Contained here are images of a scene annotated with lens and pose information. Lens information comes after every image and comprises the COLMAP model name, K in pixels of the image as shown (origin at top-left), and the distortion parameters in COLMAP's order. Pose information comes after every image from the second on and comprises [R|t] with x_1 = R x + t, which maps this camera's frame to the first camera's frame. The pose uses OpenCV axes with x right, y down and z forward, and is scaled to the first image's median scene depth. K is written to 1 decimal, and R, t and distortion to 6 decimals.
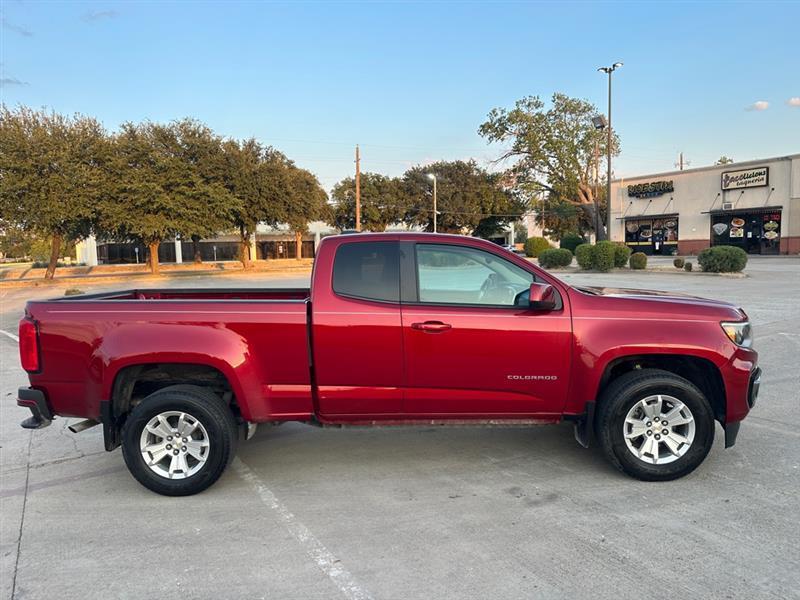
lens RADIAL K [[561.9, 0, 393.1], [0, 561.9, 305.3], [0, 0, 1]] dist [0.017663, -0.026938]
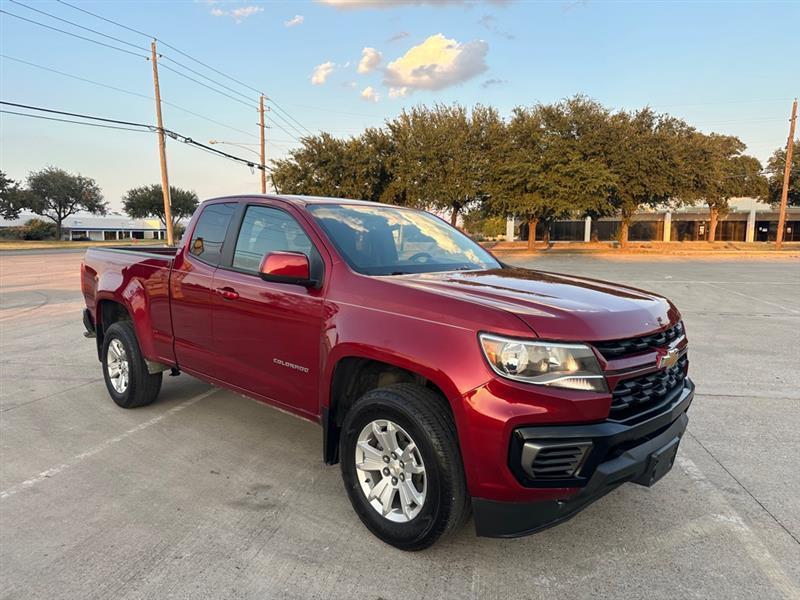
lens RADIAL K [[561.9, 0, 399.8], [0, 561.9, 302.1], [0, 0, 1]] dist [0.017663, -0.026938]
pose [[0.735558, 0.106615, -0.669020, 0.111549], [-0.086856, 0.994230, 0.062945, -0.003986], [0.671871, 0.011809, 0.740574, 0.058576]]
